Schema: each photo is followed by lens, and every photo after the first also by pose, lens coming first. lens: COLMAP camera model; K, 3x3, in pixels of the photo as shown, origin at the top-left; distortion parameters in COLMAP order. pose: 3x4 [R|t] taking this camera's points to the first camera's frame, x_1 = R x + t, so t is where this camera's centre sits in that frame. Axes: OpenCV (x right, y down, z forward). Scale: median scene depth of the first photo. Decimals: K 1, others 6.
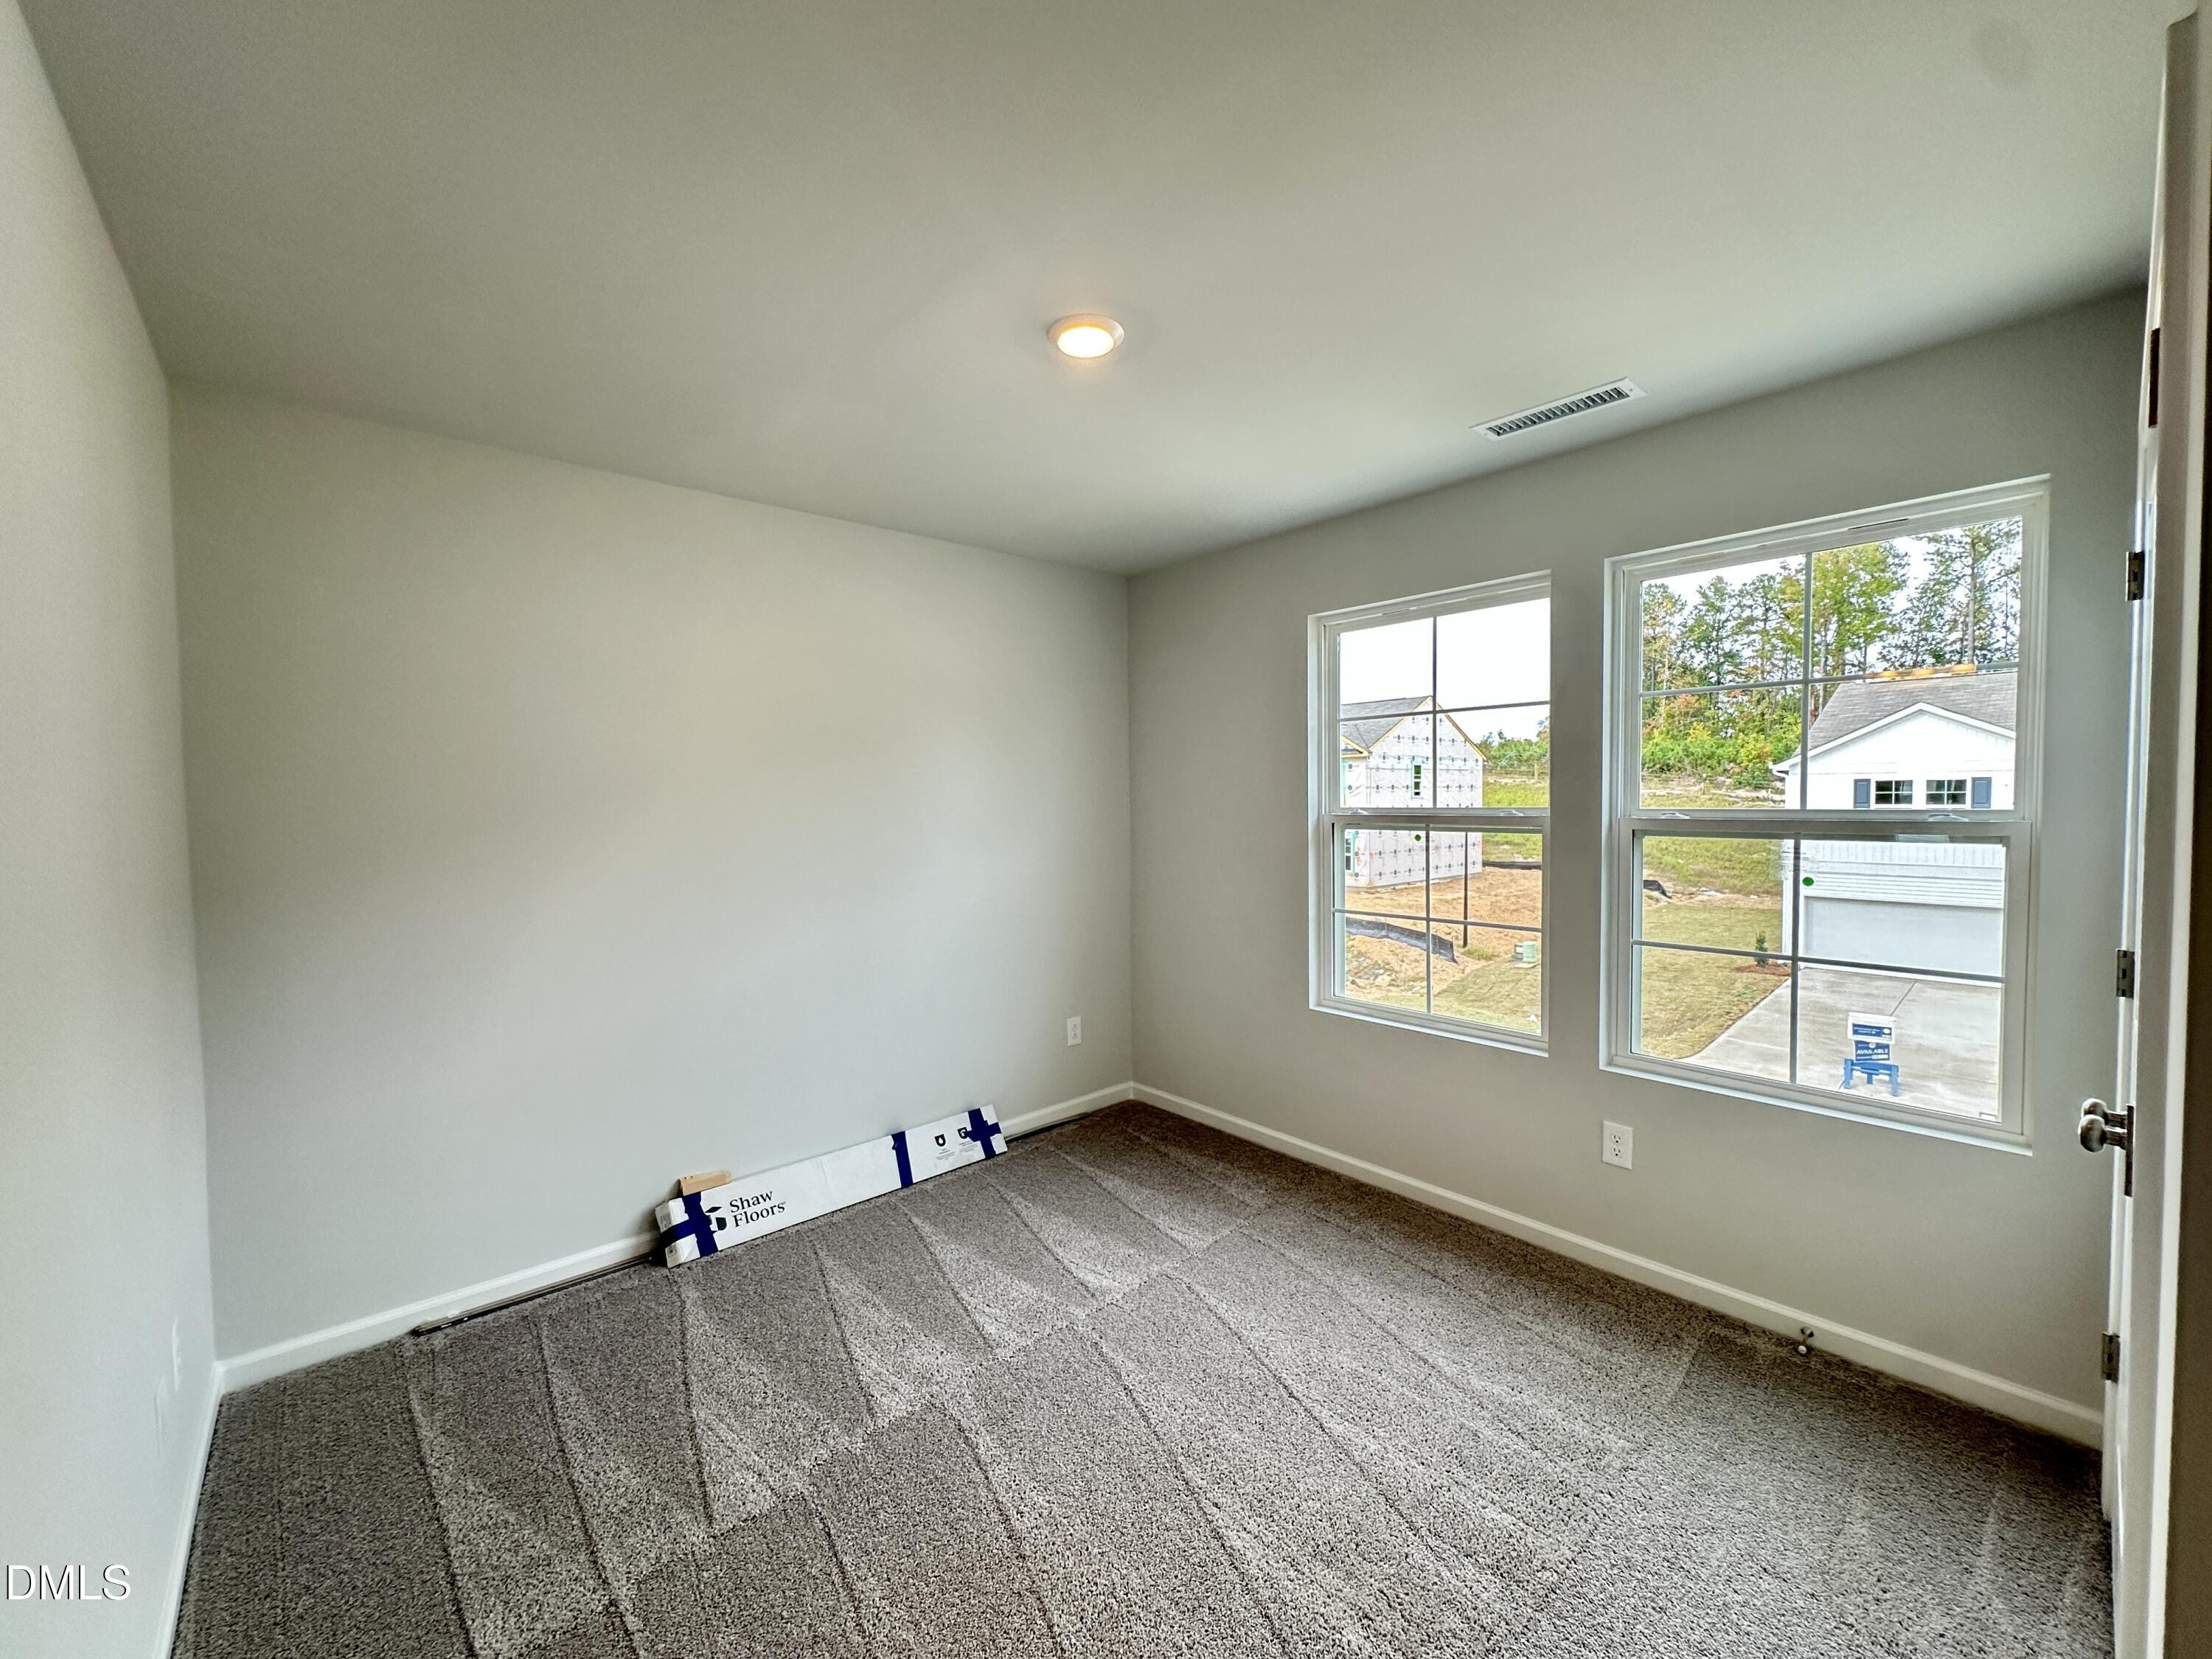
lens RADIAL K [[885.1, 0, 1100.5], [0, 885.1, 822.8], [0, 0, 1]] dist [0.001653, 0.000064]
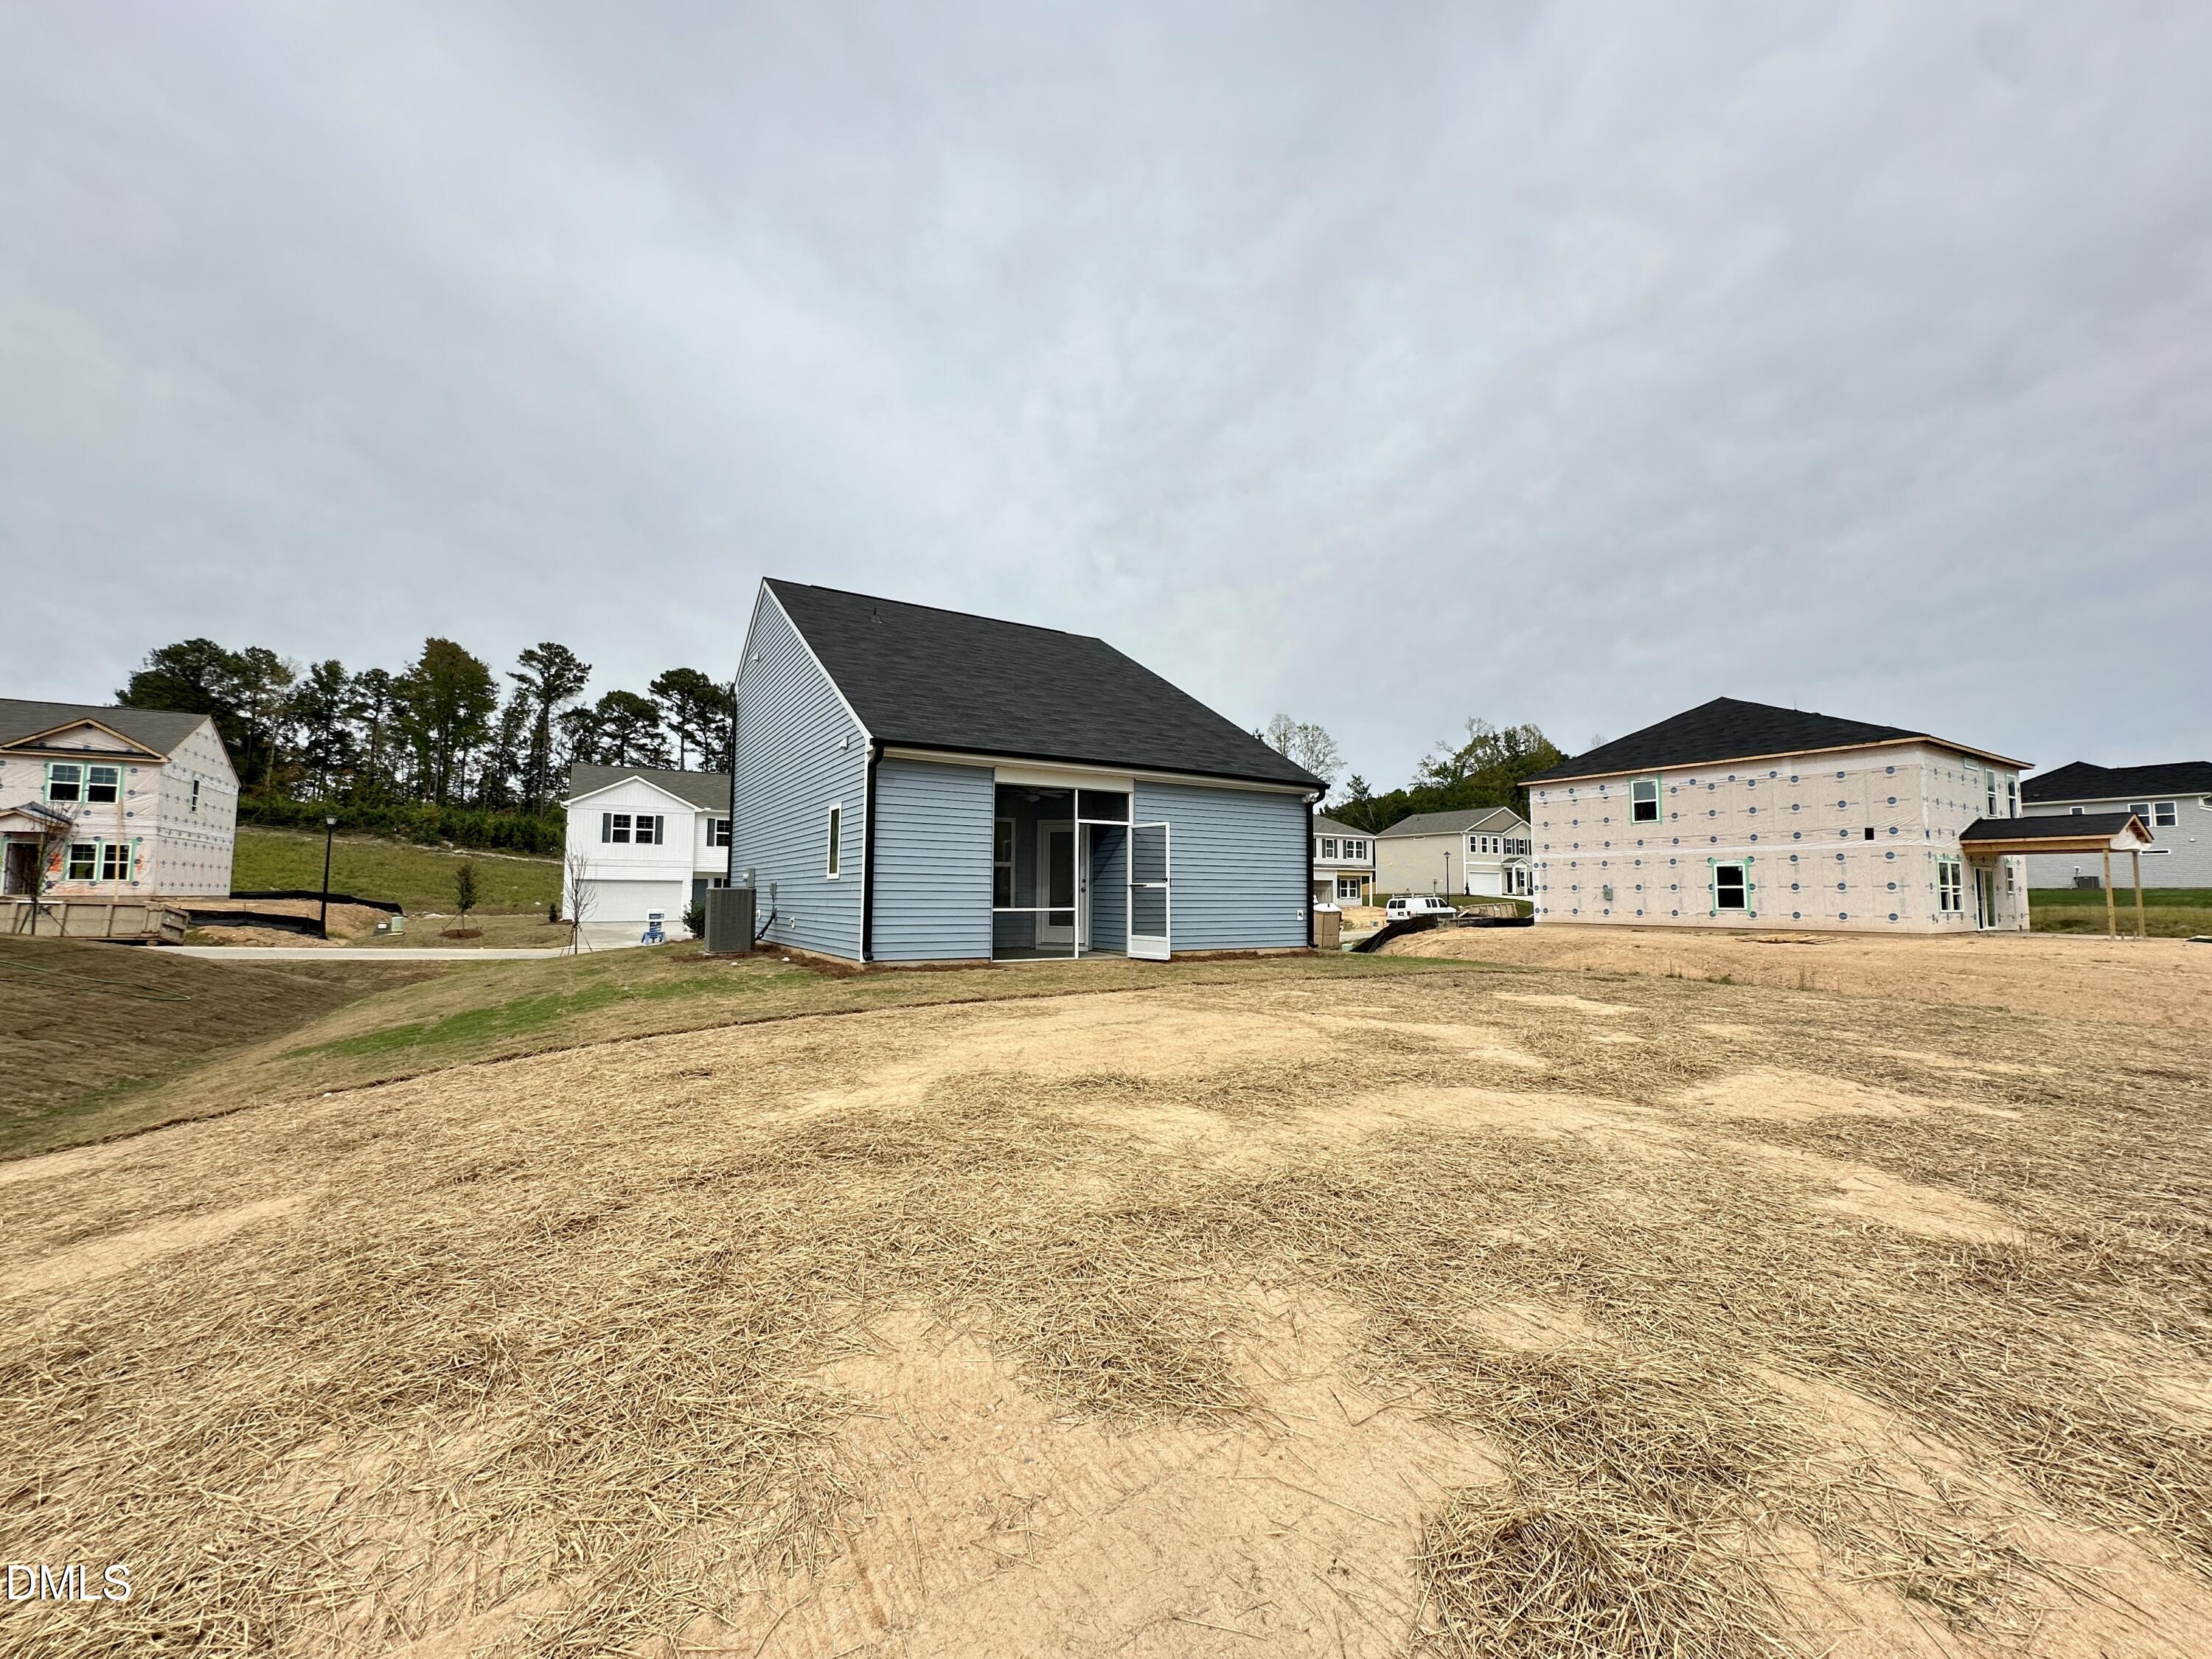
lens RADIAL K [[885.1, 0, 1108.4], [0, 885.1, 829.6], [0, 0, 1]] dist [0.001653, 0.000064]
pose [[0.160652, 0.086264, 0.983234, -0.464848], [0.021416, 0.995634, -0.090851, 0.104752], [-0.986779, 0.035652, 0.158103, -0.184317]]
